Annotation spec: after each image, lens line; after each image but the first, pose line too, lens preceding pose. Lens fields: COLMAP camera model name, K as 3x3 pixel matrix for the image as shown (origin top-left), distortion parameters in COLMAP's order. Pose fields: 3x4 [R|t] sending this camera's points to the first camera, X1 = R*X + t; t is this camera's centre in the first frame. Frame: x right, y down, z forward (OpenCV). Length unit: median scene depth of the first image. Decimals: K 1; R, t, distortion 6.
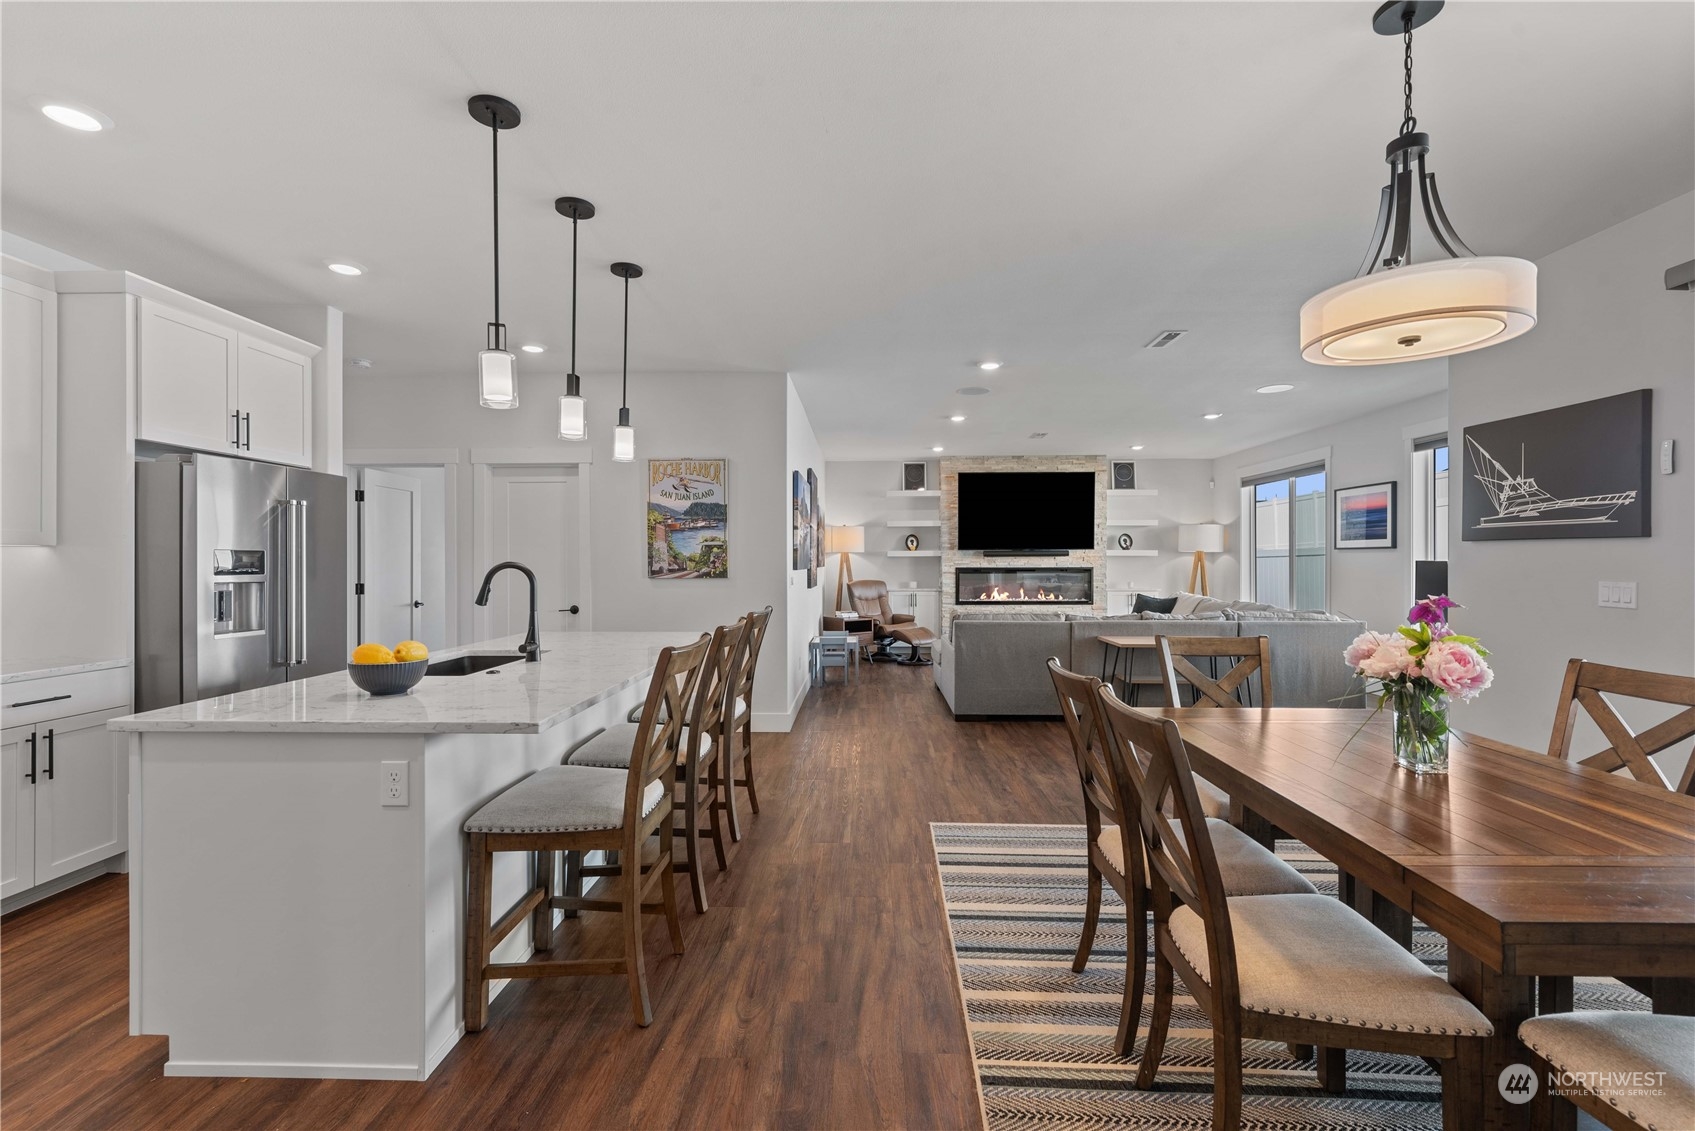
lens RADIAL K [[735.1, 0, 850.6], [0, 735.1, 562.3], [0, 0, 1]] dist [-0.000191, 0.000141]
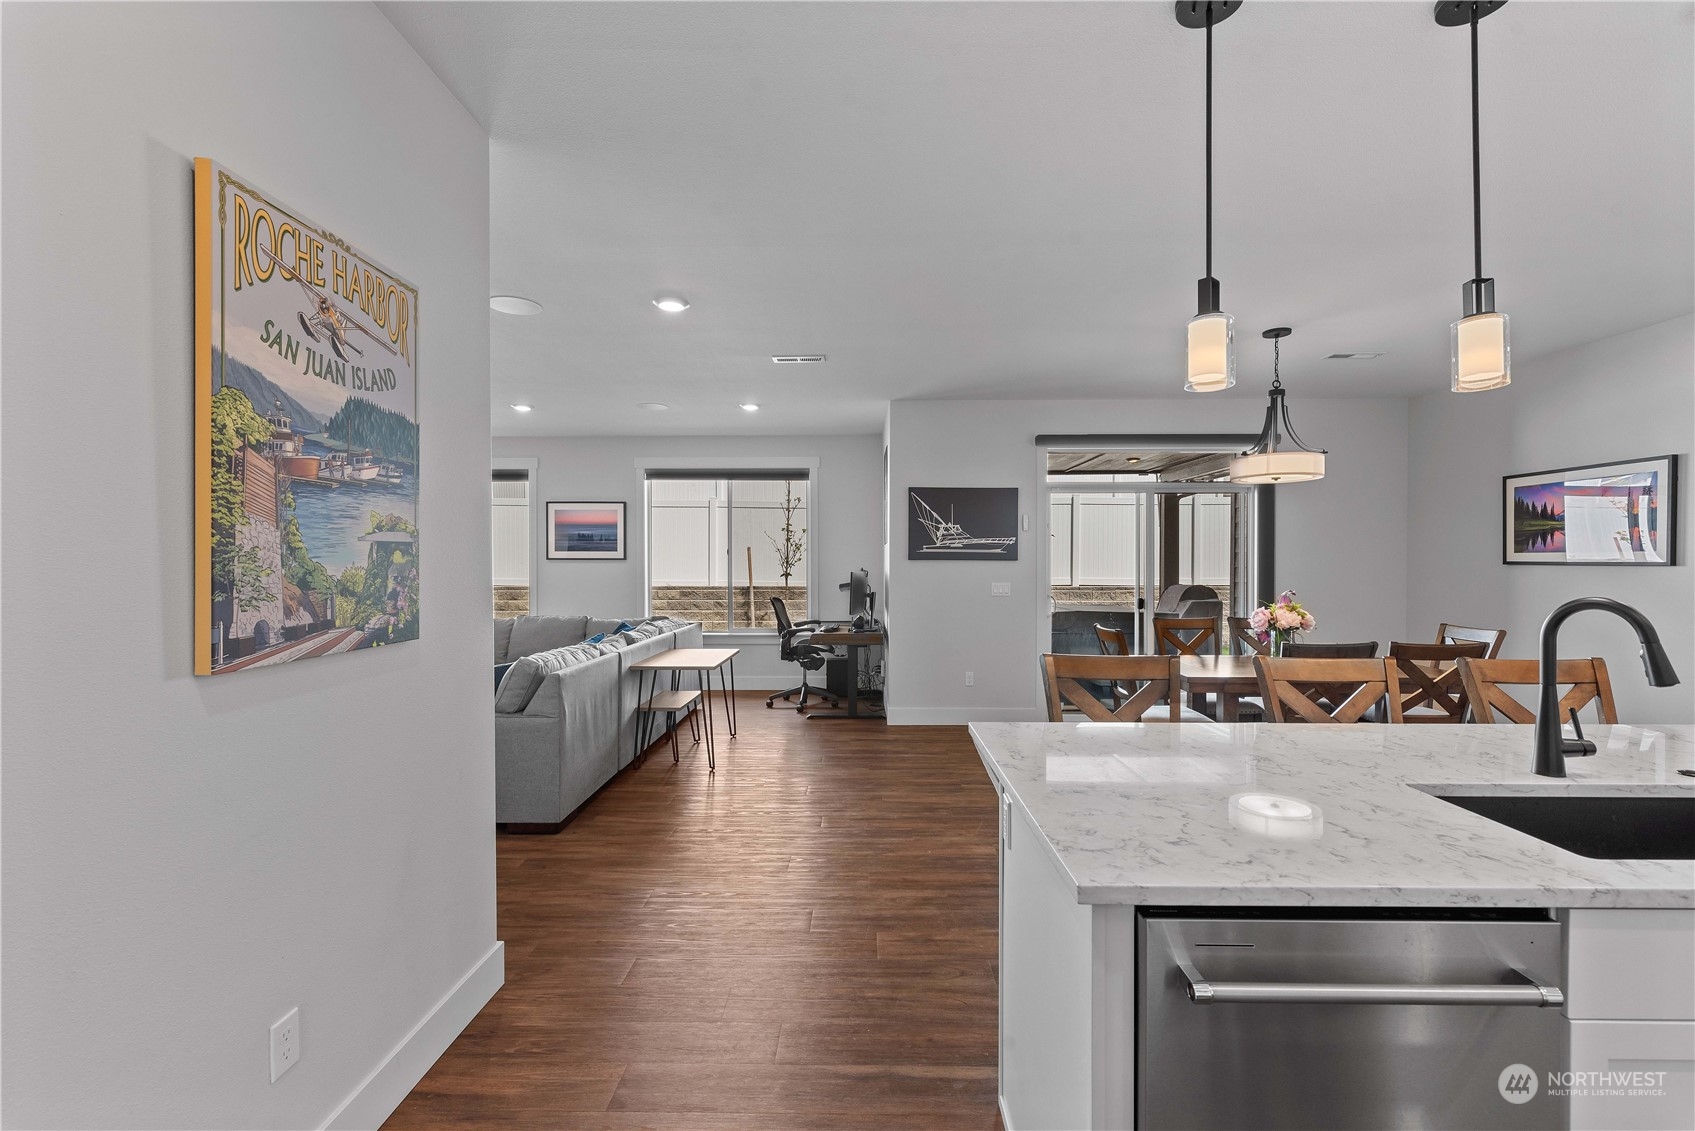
lens RADIAL K [[732.4, 0, 851.9], [0, 732.4, 569.8], [0, 0, 1]] dist [-0.000165, 0.000086]
pose [[-0.010028, -0.007254, 0.999923, -0.511308], [0.002374, 0.999971, 0.007278, -0.013371], [-0.999947, 0.002447, -0.010011, 0.800198]]
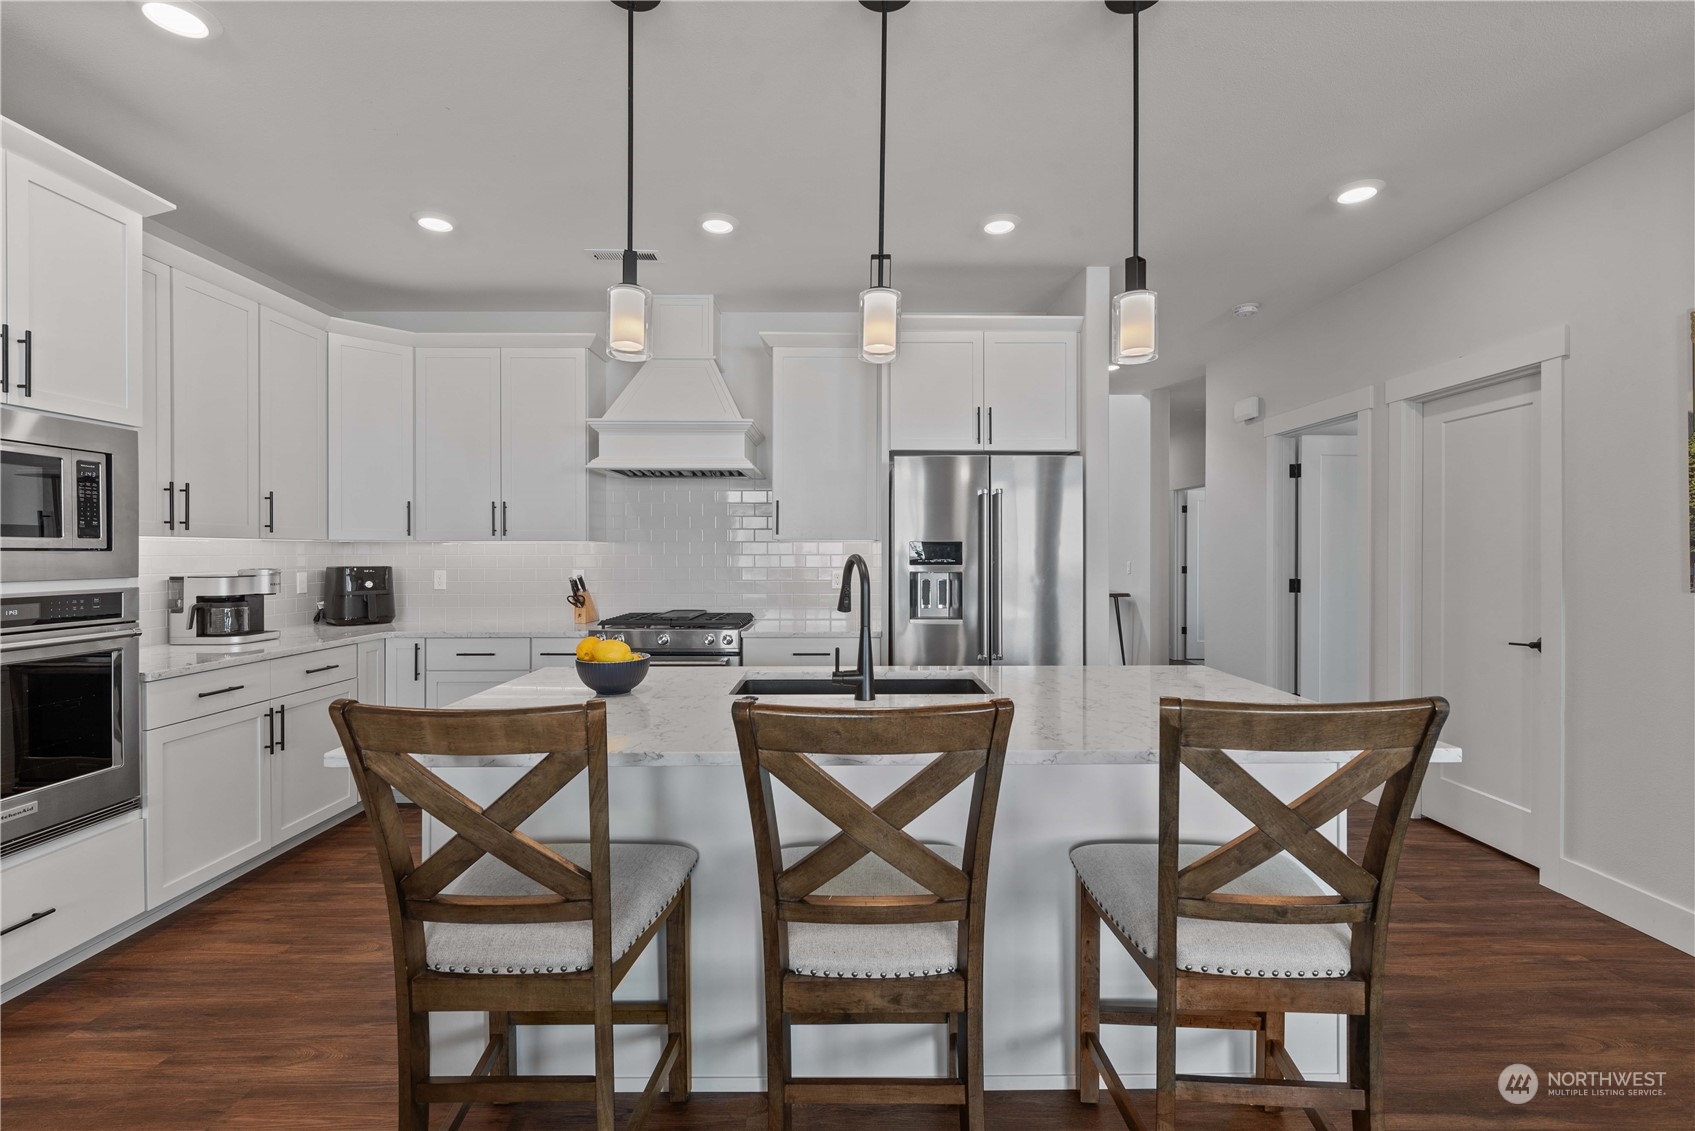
lens RADIAL K [[735.1, 0, 850.6], [0, 735.1, 562.3], [0, 0, 1]] dist [-0.000191, 0.000141]
pose [[0.032609, 0.016467, -0.999333, 0.131739], [-0.000971, 0.999864, 0.016444, -0.002579], [0.999468, 0.000434, 0.032620, 0.503033]]
